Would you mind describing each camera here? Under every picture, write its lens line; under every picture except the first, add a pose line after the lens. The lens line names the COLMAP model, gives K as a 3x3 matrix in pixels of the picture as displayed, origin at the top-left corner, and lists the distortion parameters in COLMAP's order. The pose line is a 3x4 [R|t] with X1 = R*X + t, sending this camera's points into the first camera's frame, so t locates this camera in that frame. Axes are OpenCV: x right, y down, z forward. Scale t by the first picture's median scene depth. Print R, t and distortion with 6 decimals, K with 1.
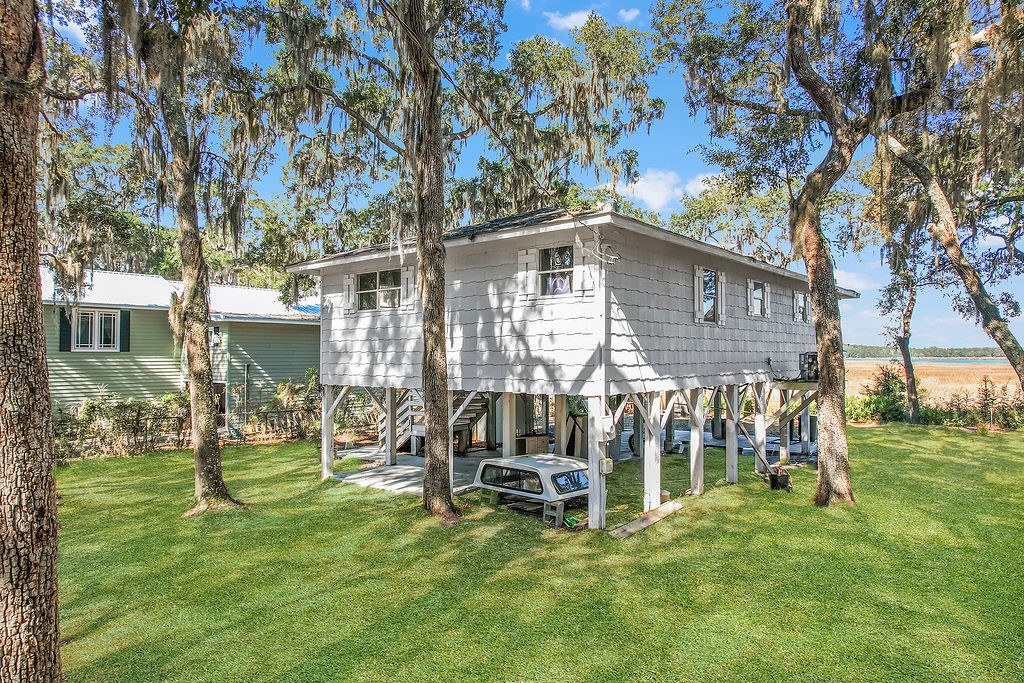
lens RADIAL K [[673.7, 0, 511.5], [0, 673.7, 341.6], [0, 0, 1]] dist [-0.052426, 0.035643]
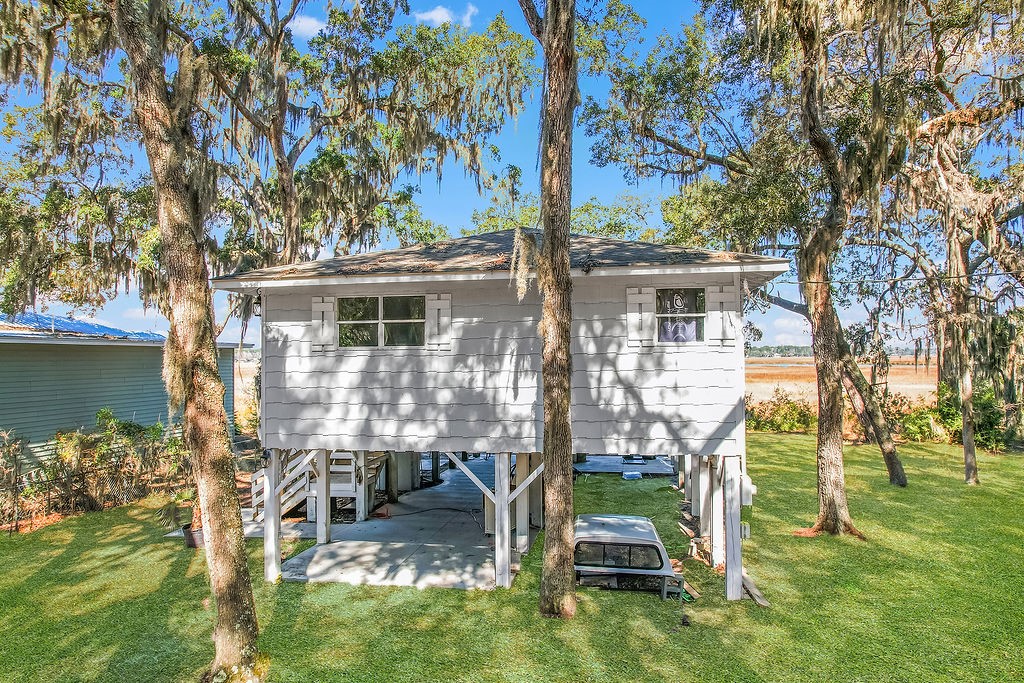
lens RADIAL K [[673.7, 0, 514.0], [0, 673.7, 341.7], [0, 0, 1]] dist [-0.052426, 0.035643]
pose [[0.862553, 0.006581, 0.505924, -0.450227], [-0.005293, 0.999978, -0.003983, -0.051679], [-0.505939, 0.000757, 0.862569, 0.275486]]
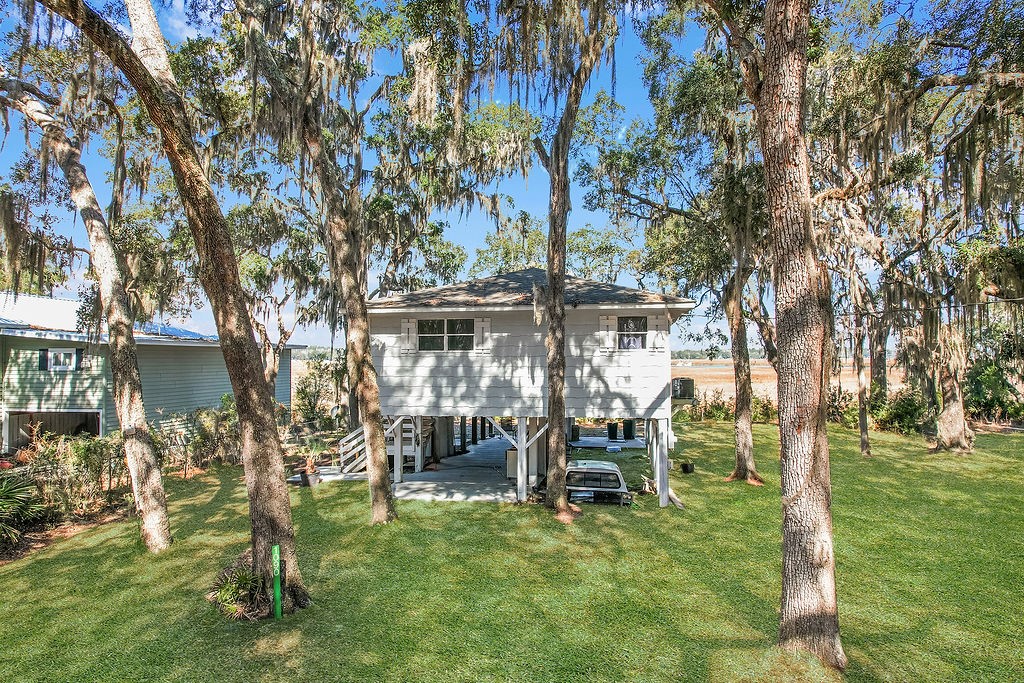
lens RADIAL K [[673.7, 0, 520.6], [0, 673.7, 349.8], [0, 0, 1]] dist [-0.052426, 0.035643]
pose [[0.857689, 0.005497, 0.514139, -0.697203], [-0.011319, 0.999902, 0.008192, -0.061476], [-0.514044, -0.012845, 0.857668, -0.092863]]
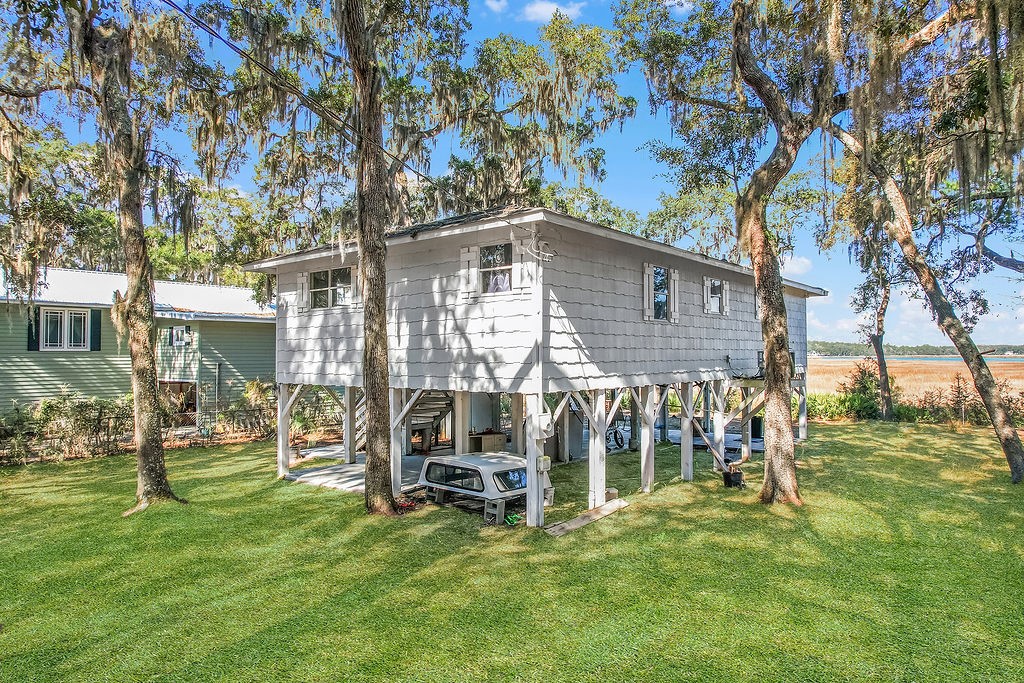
lens RADIAL K [[673.7, 0, 514.2], [0, 673.7, 341.1], [0, 0, 1]] dist [-0.052426, 0.035643]
pose [[0.999960, -0.001885, 0.008758, 0.066285], [0.001880, 0.999998, 0.000592, 0.001768], [-0.008760, -0.000576, 0.999961, 0.000588]]
